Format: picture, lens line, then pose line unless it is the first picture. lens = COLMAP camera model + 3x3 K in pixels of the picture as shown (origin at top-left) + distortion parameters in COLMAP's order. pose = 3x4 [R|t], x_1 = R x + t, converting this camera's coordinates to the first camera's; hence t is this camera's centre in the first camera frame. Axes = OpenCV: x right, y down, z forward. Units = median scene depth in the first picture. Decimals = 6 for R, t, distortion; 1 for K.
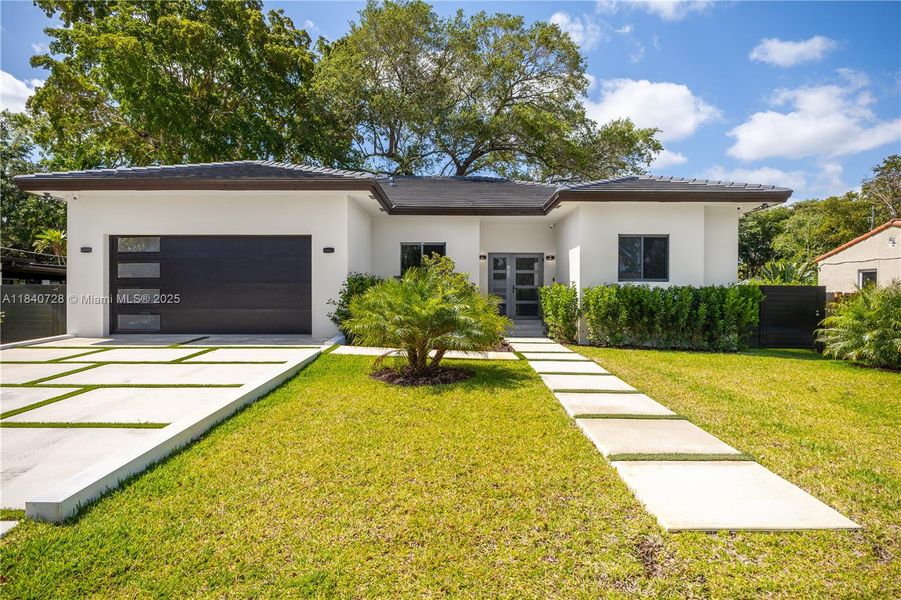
lens RADIAL K [[525.3, 0, 456.1], [0, 525.3, 301.4], [0, 0, 1]] dist [-0.008500, 0.003229]
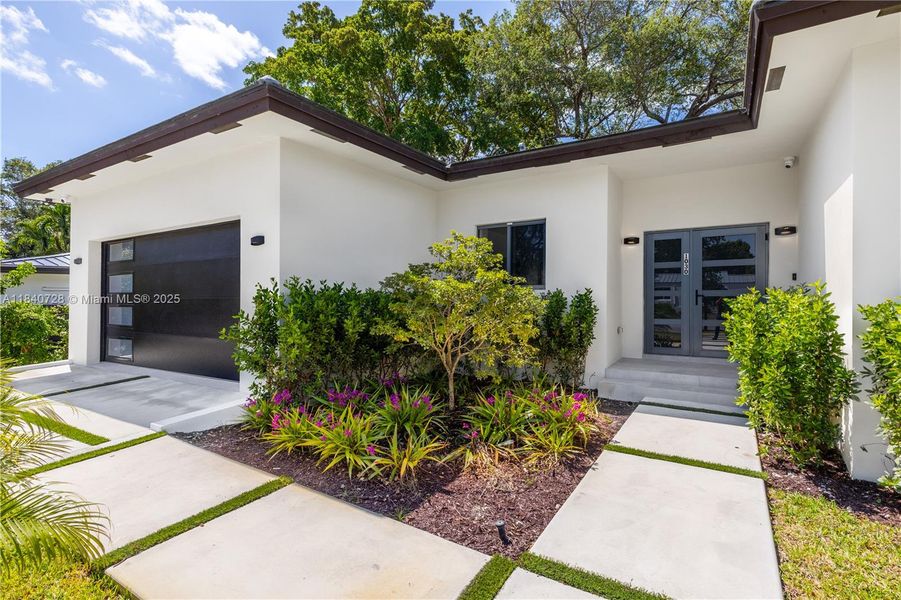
lens RADIAL K [[446.9, 0, 448.1], [0, 446.9, 299.4], [0, 0, 1]] dist [0.001875, 0.003159]
pose [[0.848750, -0.005312, -0.528767, 0.171419], [0.004526, 0.999986, -0.002782, -0.028433], [0.528775, -0.000032, 0.848762, 0.635539]]
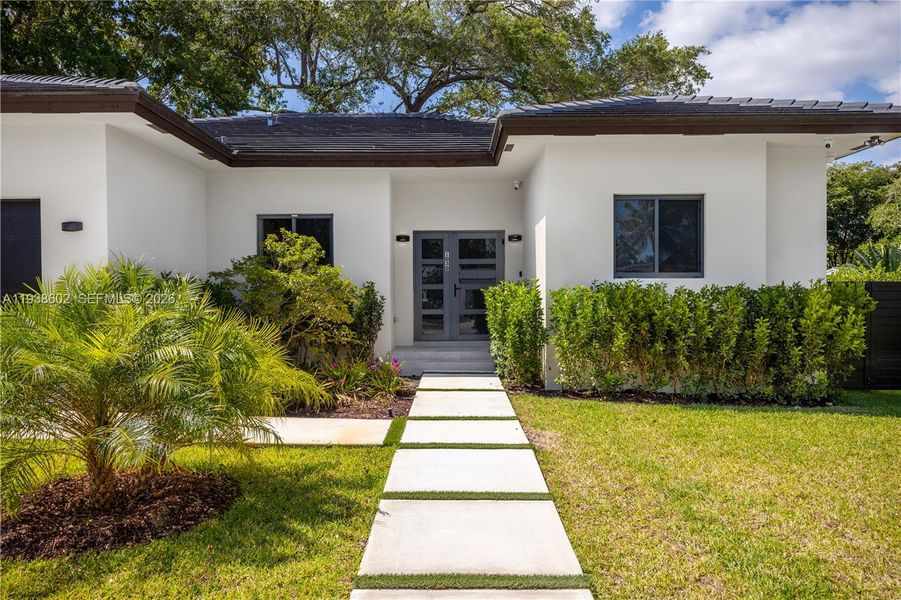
lens RADIAL K [[689.6, 0, 456.5], [0, 689.6, 306.0], [0, 0, 1]] dist [0.011300, -0.007613]
pose [[0.999919, -0.009599, 0.008375, 0.133049], [0.009517, 0.999908, 0.009695, -0.016983], [-0.008467, -0.009615, 0.999918, 0.259679]]
